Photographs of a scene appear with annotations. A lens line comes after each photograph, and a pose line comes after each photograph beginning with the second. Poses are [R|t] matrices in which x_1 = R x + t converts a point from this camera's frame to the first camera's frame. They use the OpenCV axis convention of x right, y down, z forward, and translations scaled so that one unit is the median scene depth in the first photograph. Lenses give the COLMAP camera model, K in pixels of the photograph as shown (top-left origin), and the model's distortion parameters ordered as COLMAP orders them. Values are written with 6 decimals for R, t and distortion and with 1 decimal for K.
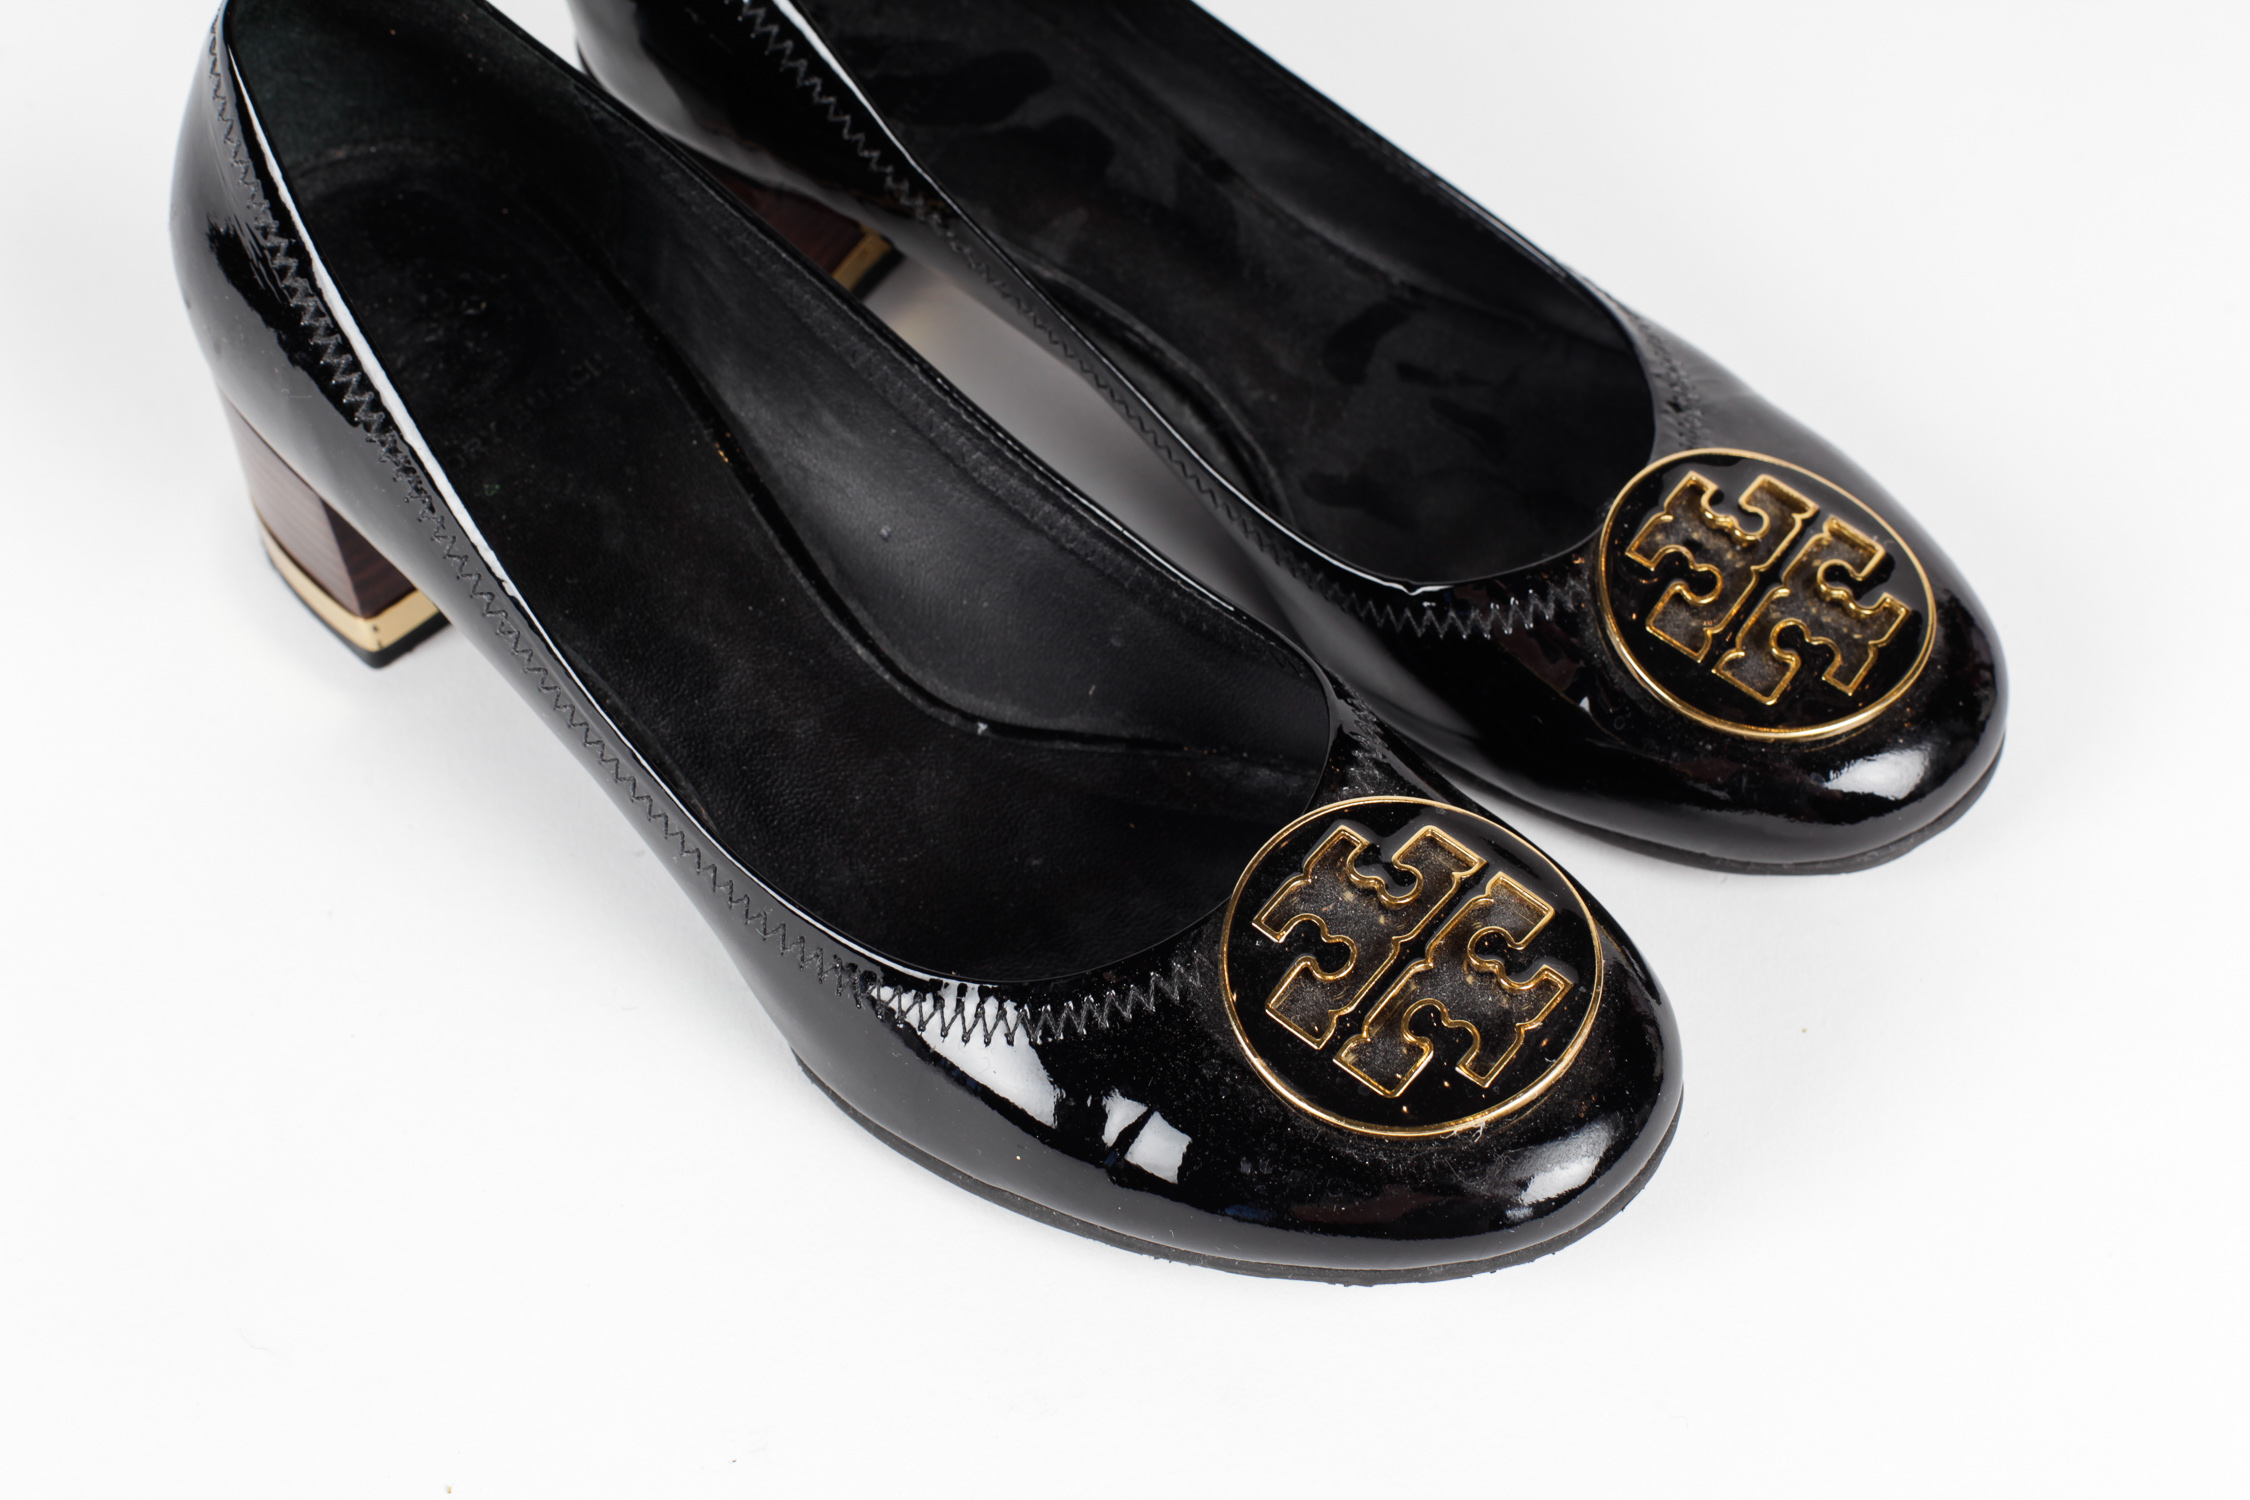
lens RADIAL K [[3632.0, 0, 1125.0], [0, 3632.0, 750.0], [0, 0, 1]] dist [-0.213036, 0.122042]
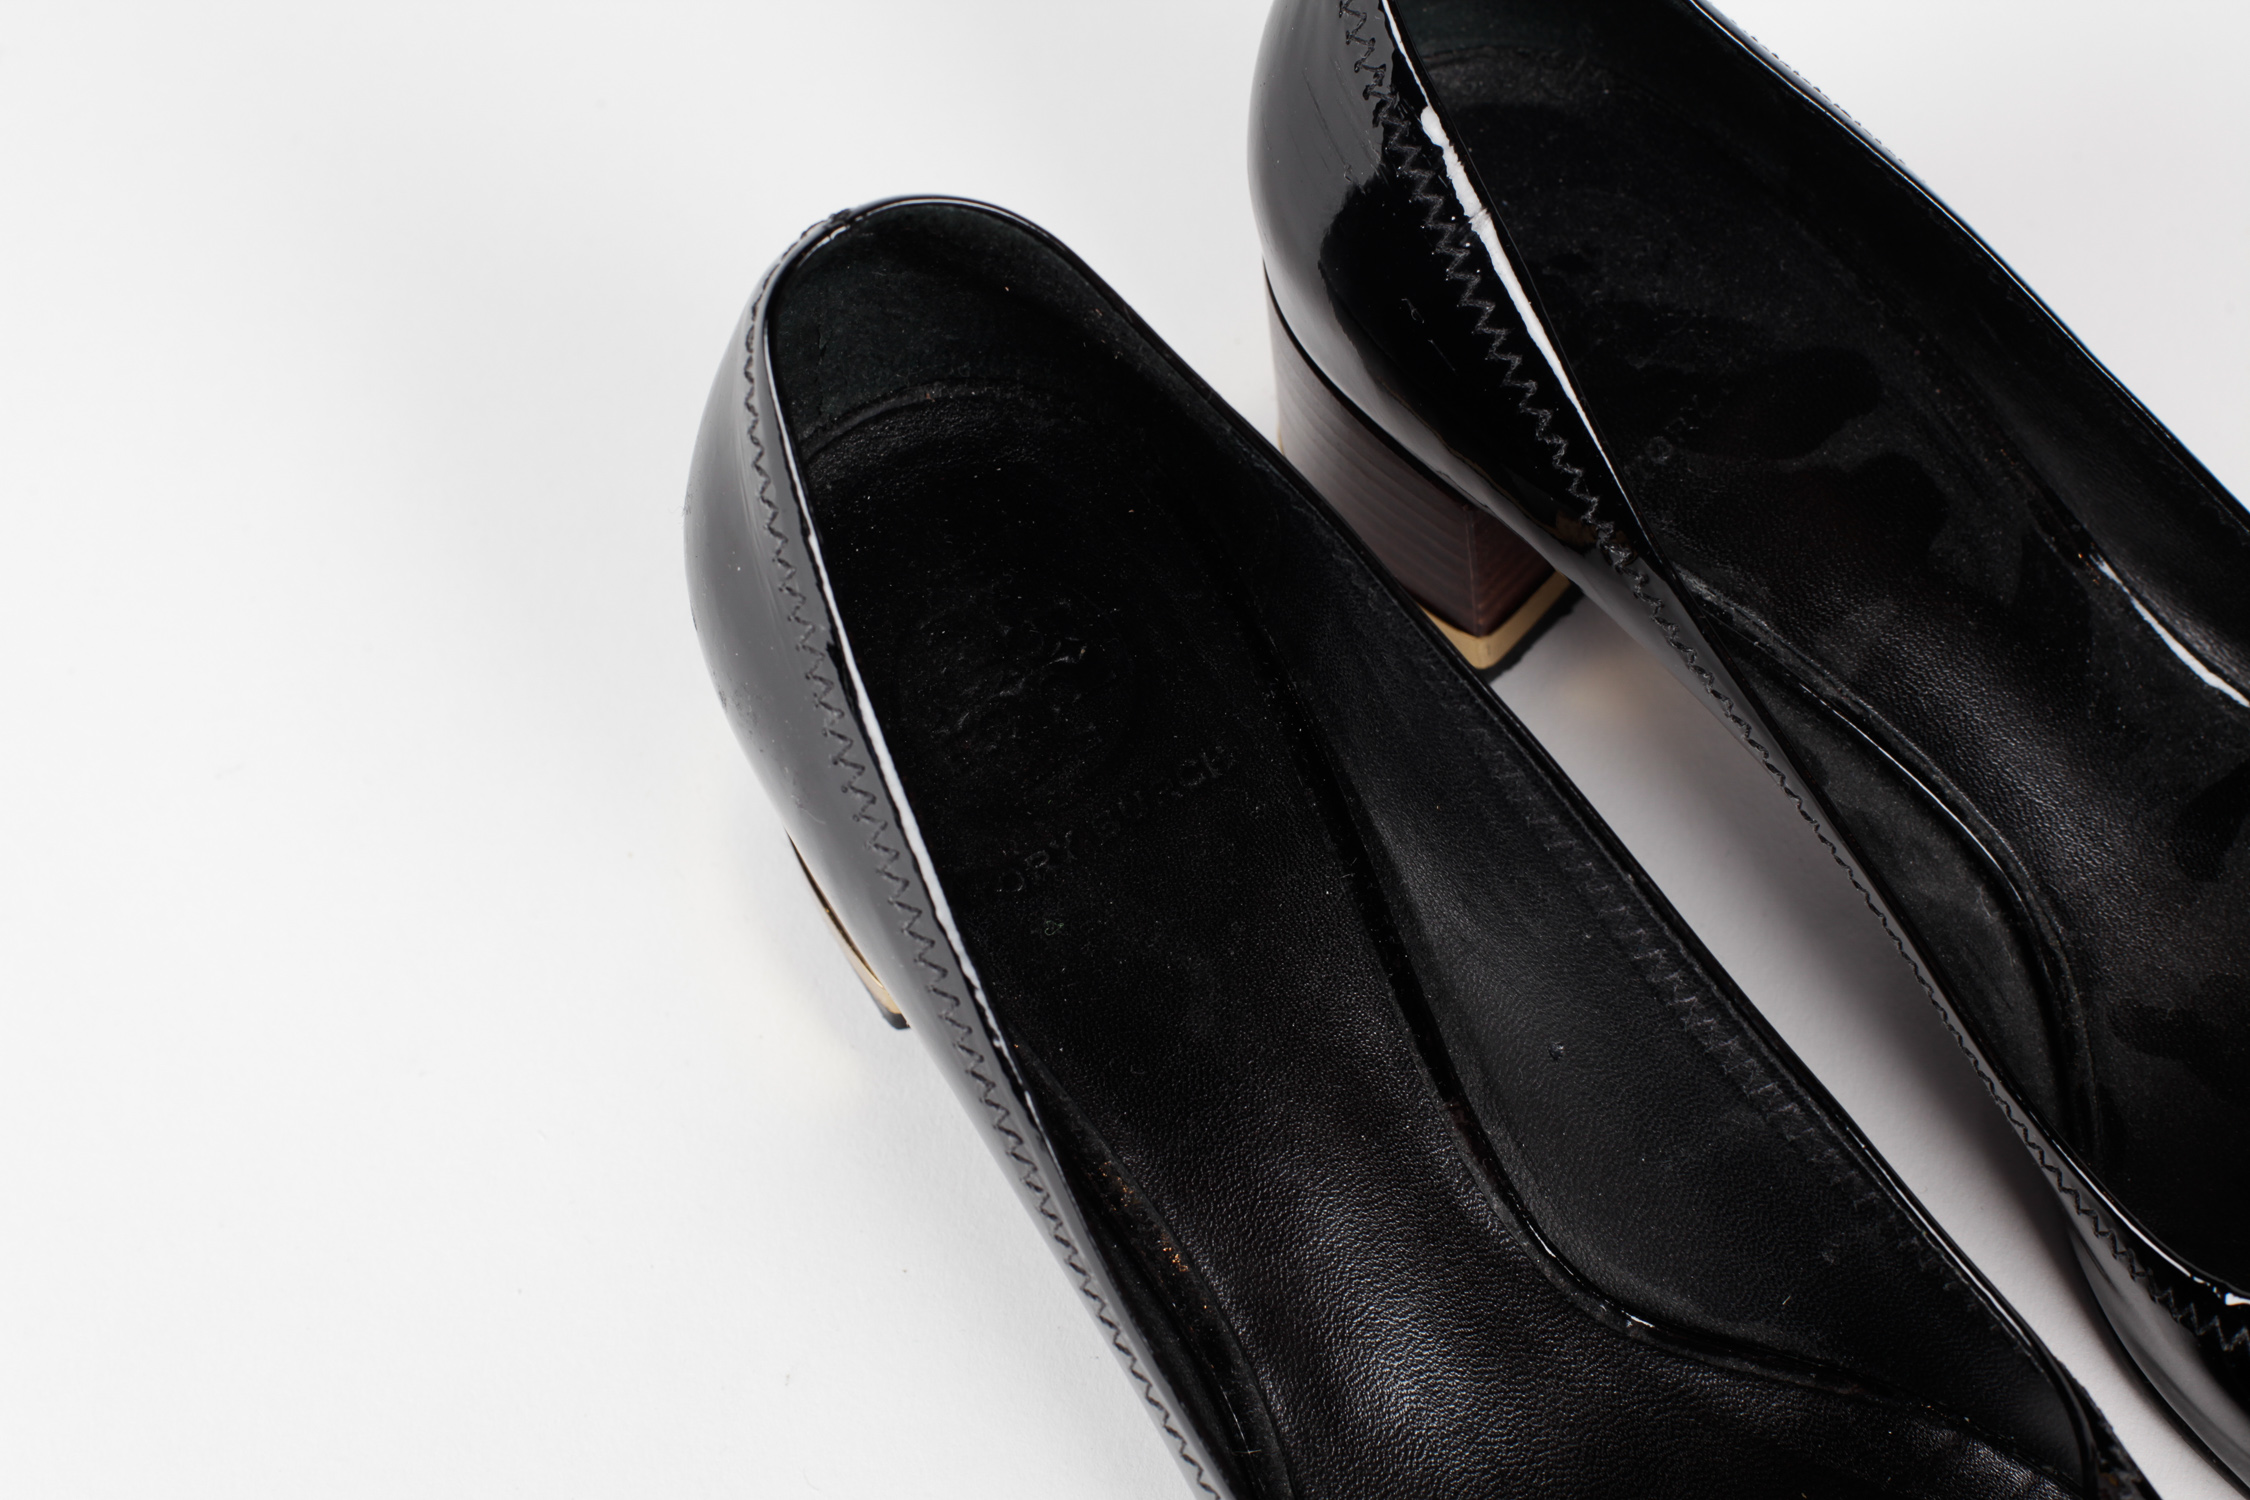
lens RADIAL K [[3632.0, 0, 1125.0], [0, 3632.0, 750.0], [0, 0, 1]] dist [-0.213036, 0.122042]
pose [[0.969940, 0.172403, -0.171735, -0.034141], [-0.142377, 0.974390, 0.174048, -0.239329], [0.197343, -0.144365, 0.969647, 0.254397]]
